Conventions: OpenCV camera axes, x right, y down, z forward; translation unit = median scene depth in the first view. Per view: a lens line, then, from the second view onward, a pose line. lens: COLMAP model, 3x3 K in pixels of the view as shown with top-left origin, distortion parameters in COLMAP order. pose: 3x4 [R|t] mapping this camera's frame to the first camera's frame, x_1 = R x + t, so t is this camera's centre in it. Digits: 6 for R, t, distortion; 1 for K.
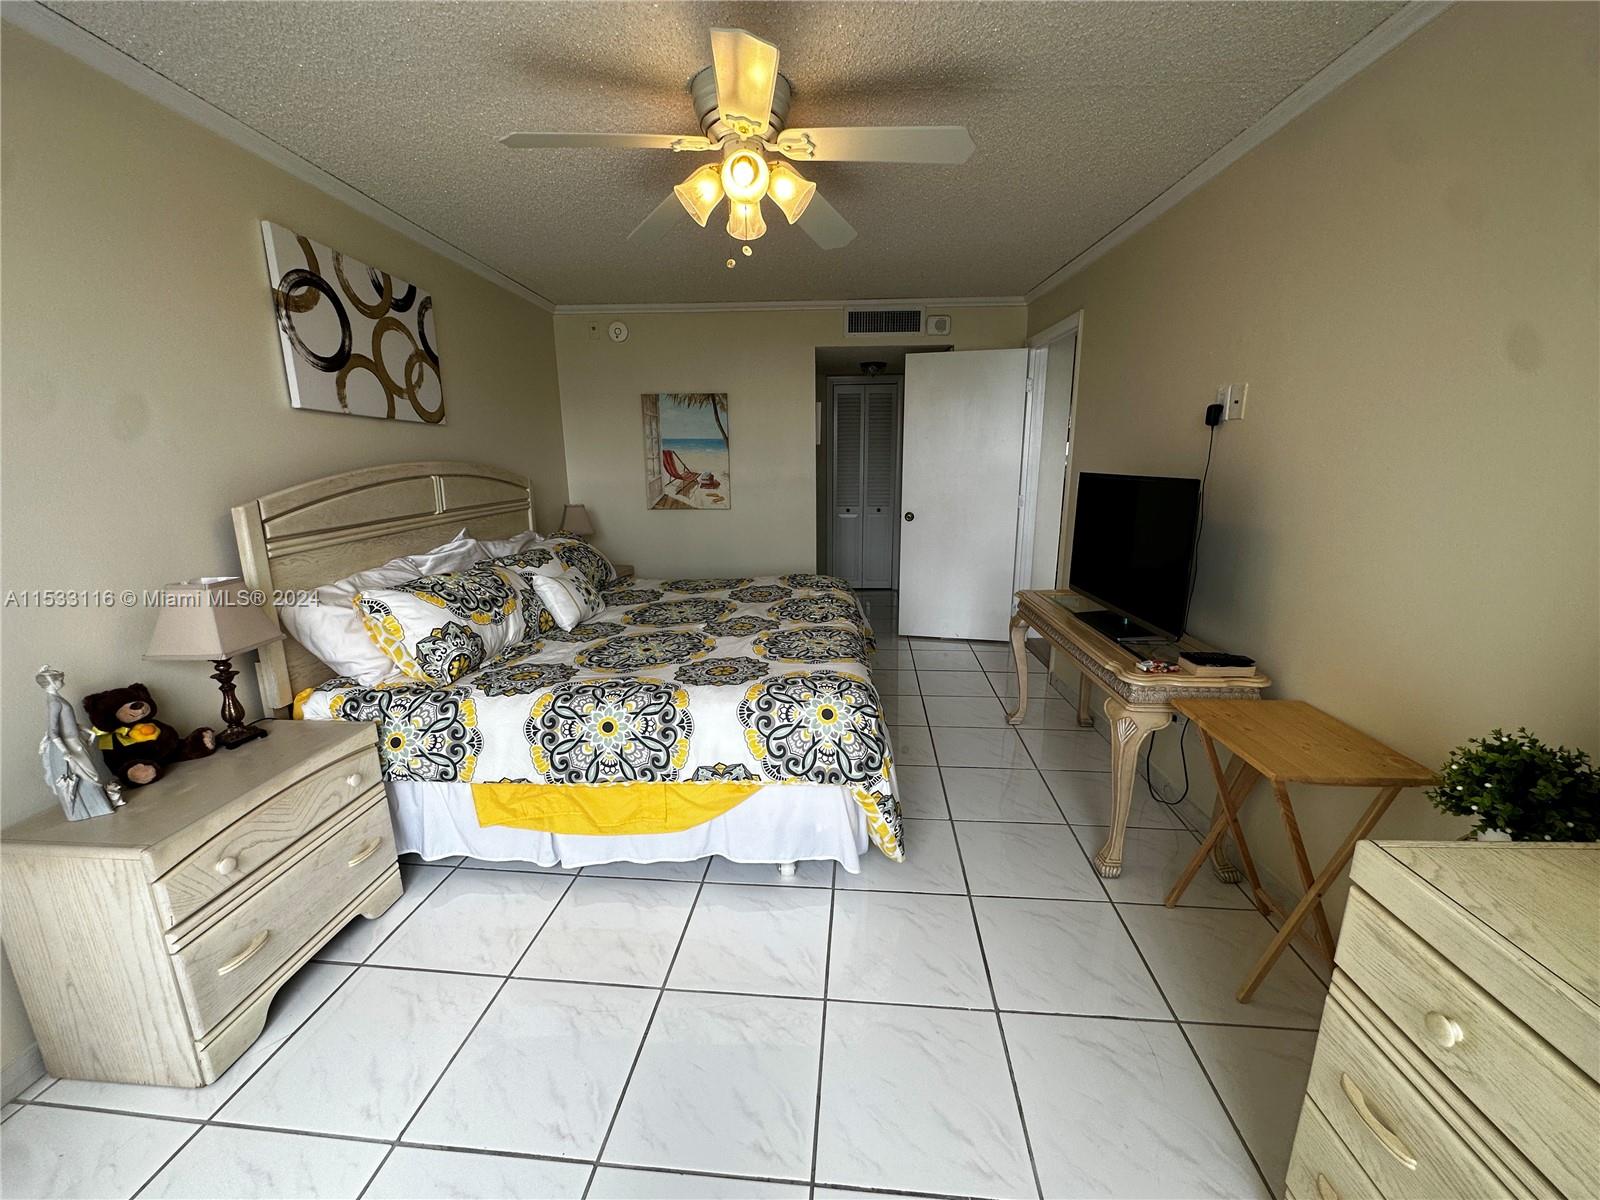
lens RADIAL K [[640.0, 0, 798.0], [0, 640.0, 599.8], [0, 0, 1]] dist [-0.003744, 0.000024]
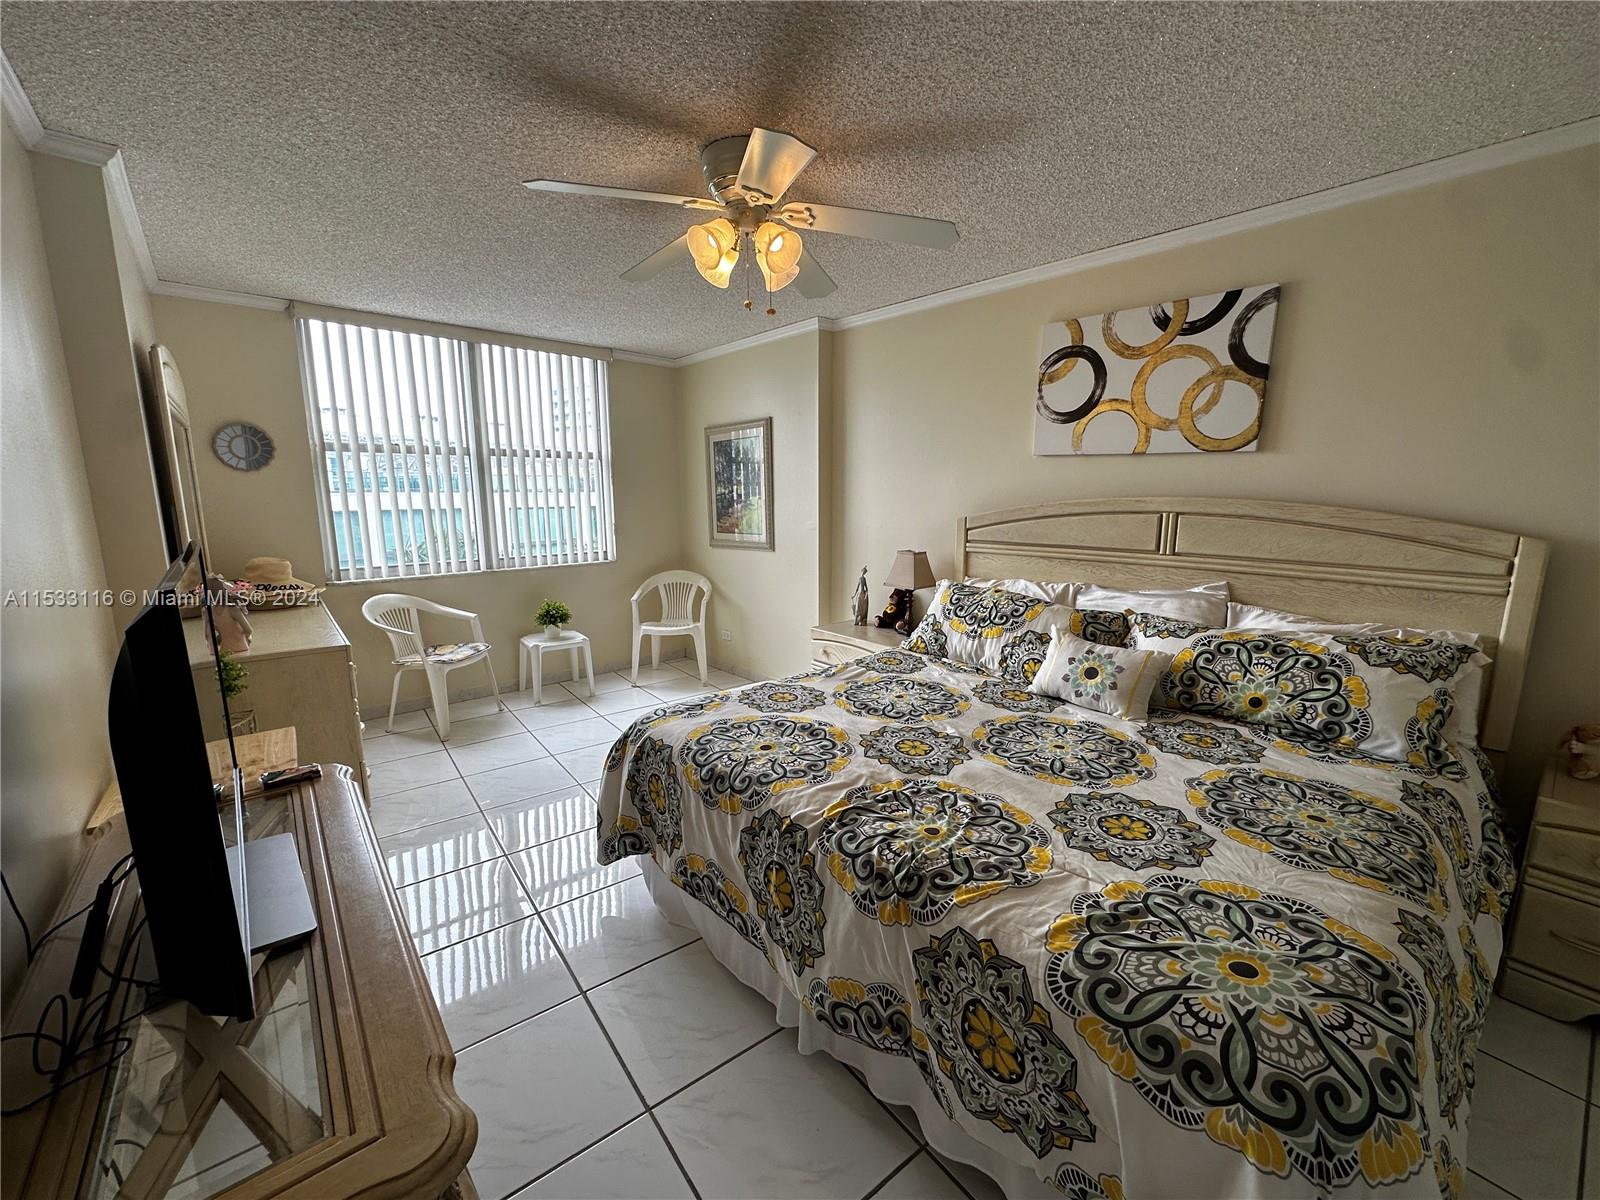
lens RADIAL K [[640.0, 0, 802.2], [0, 640.0, 601.1], [0, 0, 1]] dist [-0.003744, 0.000024]
pose [[-0.721762, 0.128003, -0.680202, 0.471796], [-0.146305, 0.932329, 0.330694, -0.331003], [0.676502, 0.338199, -0.654191, 1.414840]]
